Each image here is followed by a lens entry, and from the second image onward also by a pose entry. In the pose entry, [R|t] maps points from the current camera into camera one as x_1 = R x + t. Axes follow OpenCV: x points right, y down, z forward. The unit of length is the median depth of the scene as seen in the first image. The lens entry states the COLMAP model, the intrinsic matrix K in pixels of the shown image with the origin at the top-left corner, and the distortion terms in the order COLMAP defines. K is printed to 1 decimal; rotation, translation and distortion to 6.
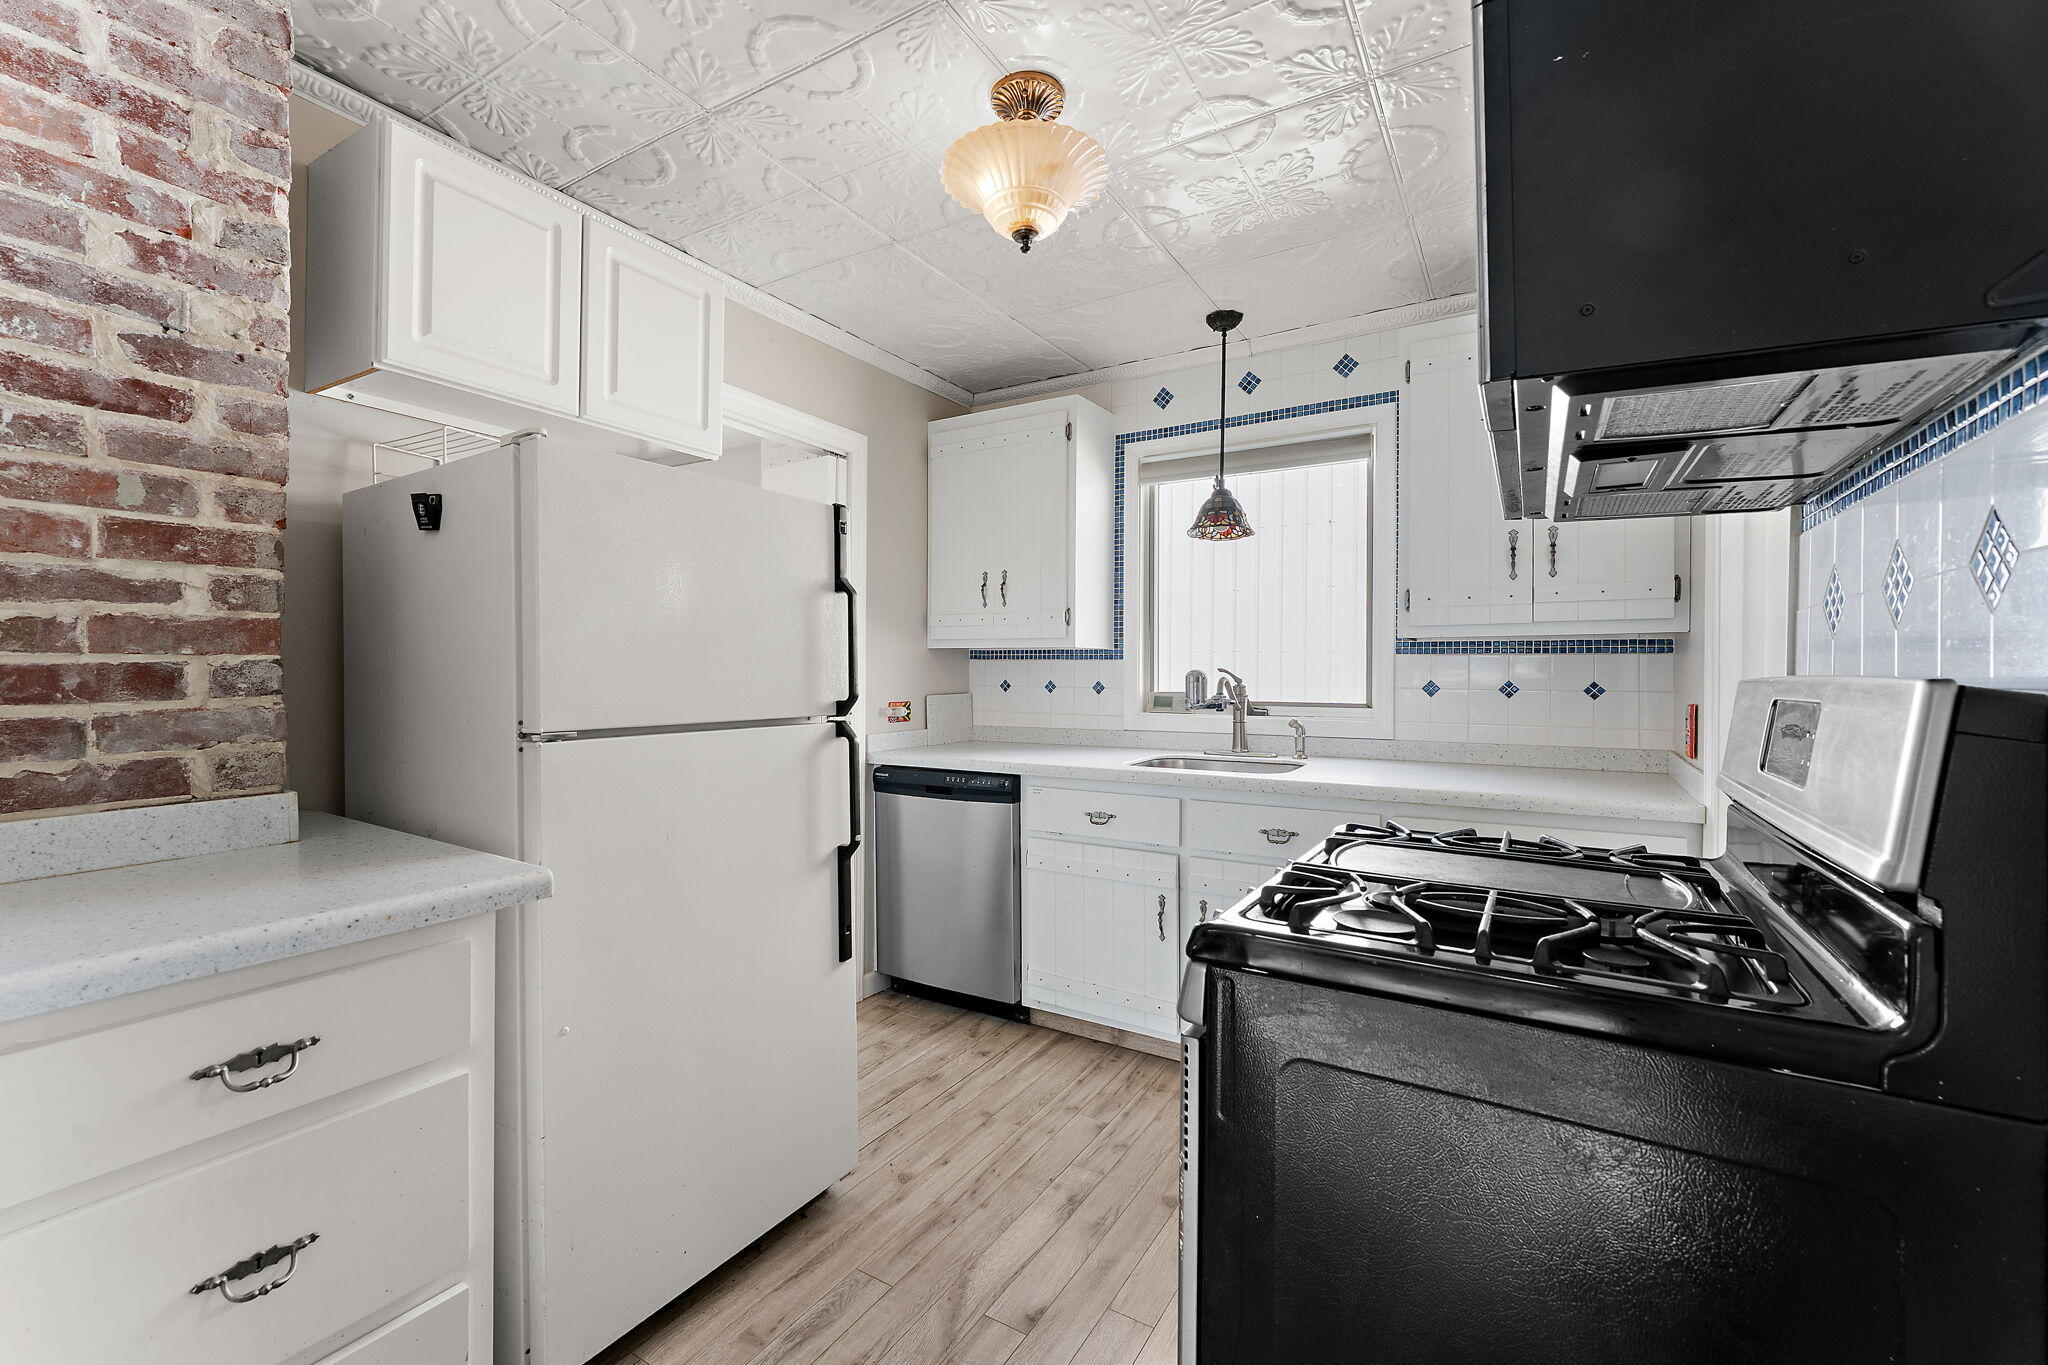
lens RADIAL K [[848.7, 0, 1021.8], [0, 848.7, 682.5], [0, 0, 1]] dist [-0.005820, -0.000341]
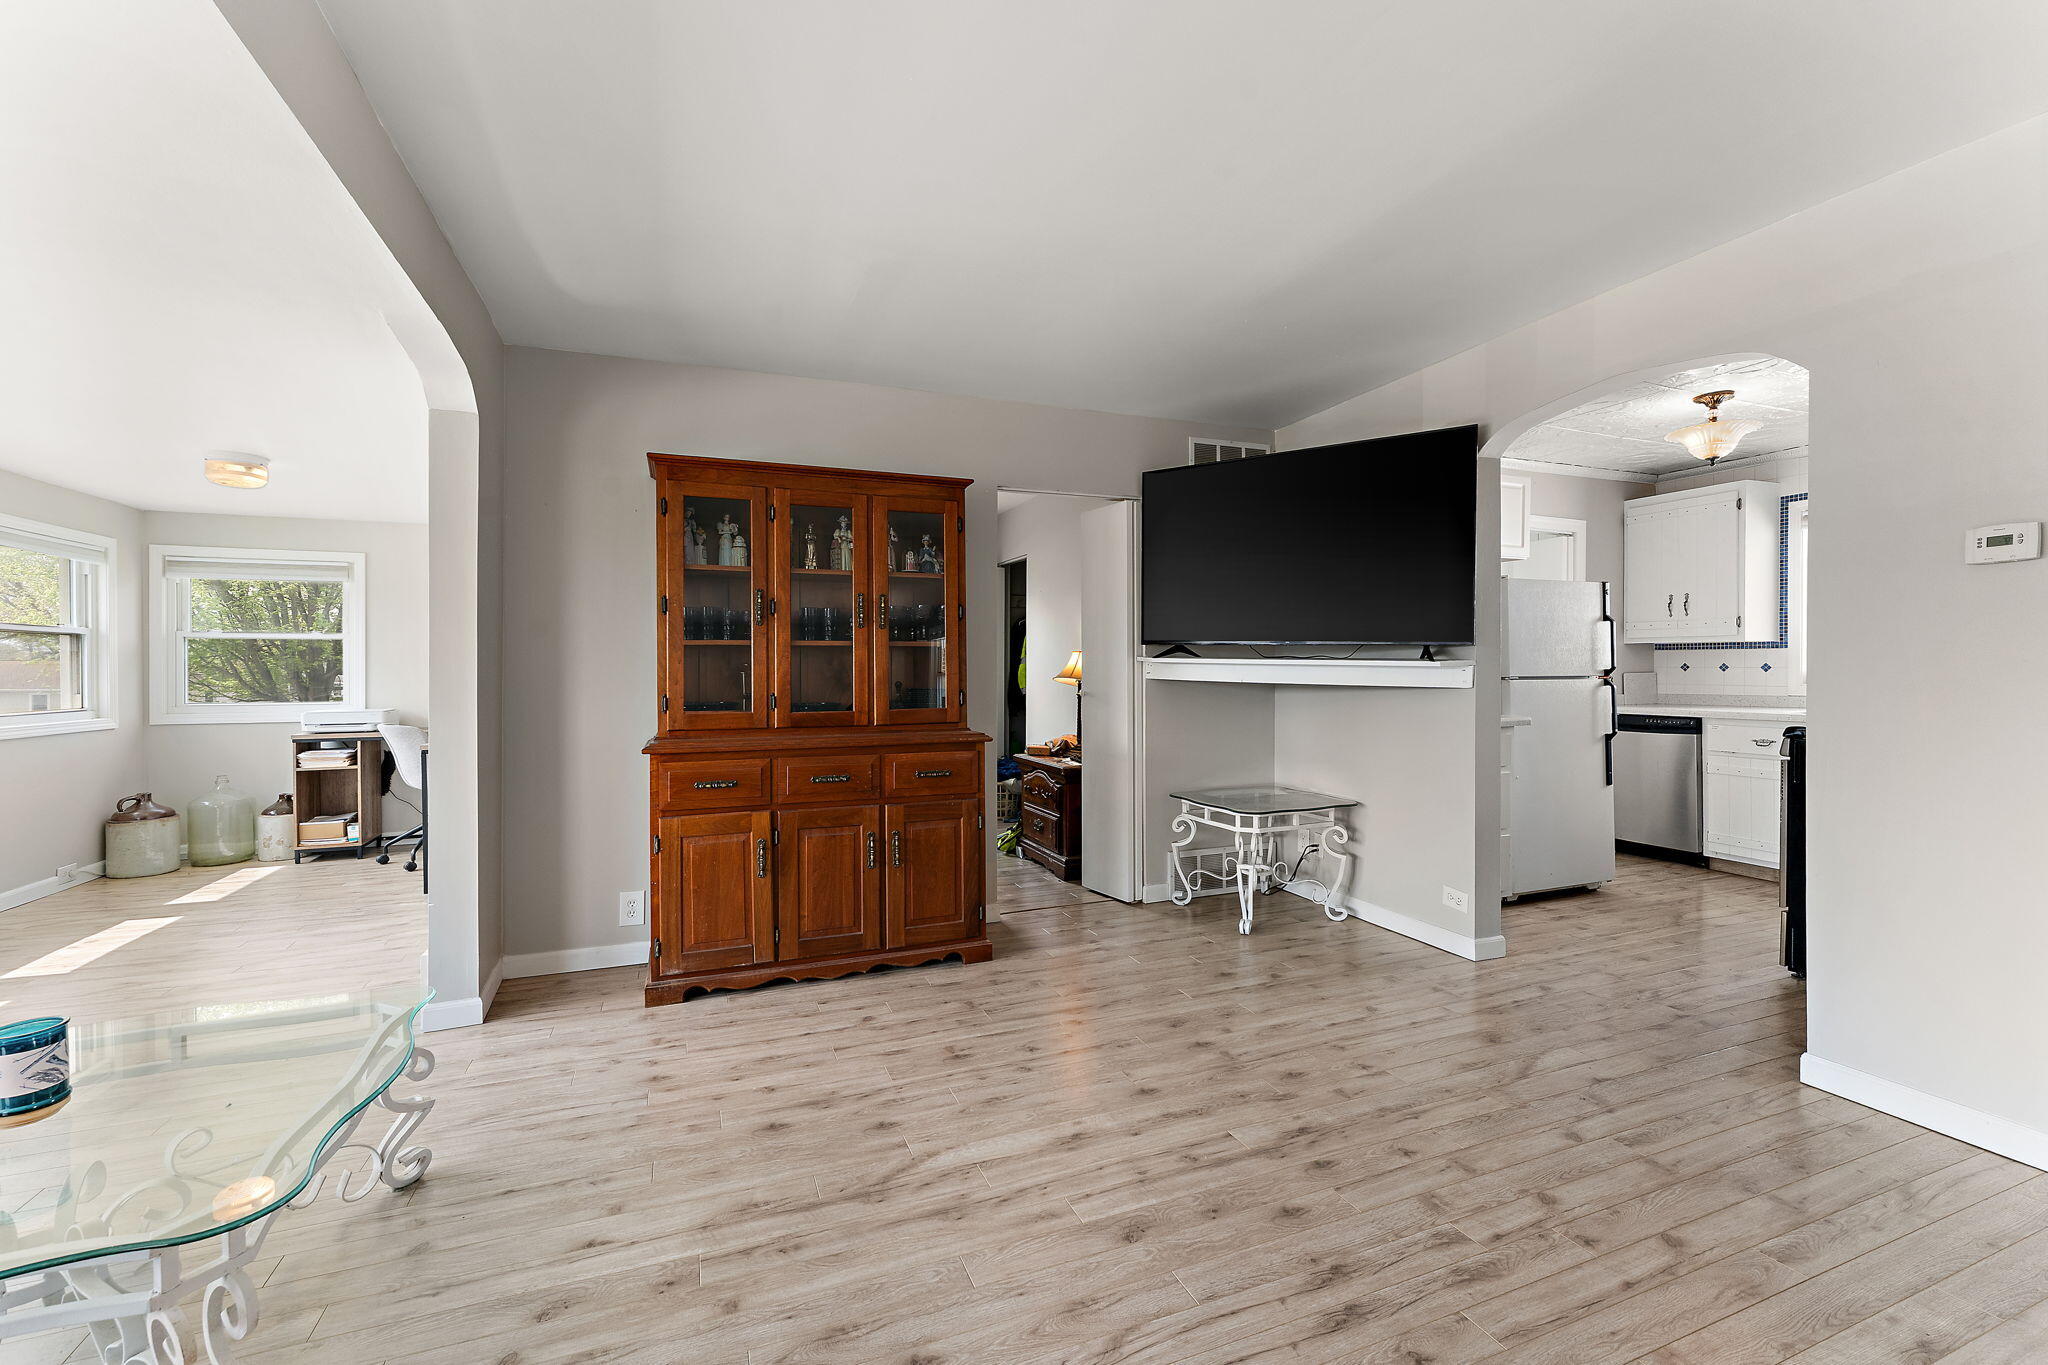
lens RADIAL K [[848.7, 0, 1011.0], [0, 848.7, 678.9], [0, 0, 1]] dist [-0.005820, -0.000341]
pose [[0.790812, -0.000337, -0.612060, -0.054661], [0.000269, 1.000000, -0.000203, 0.028773], [0.612060, -0.000004, 0.790812, -1.071731]]
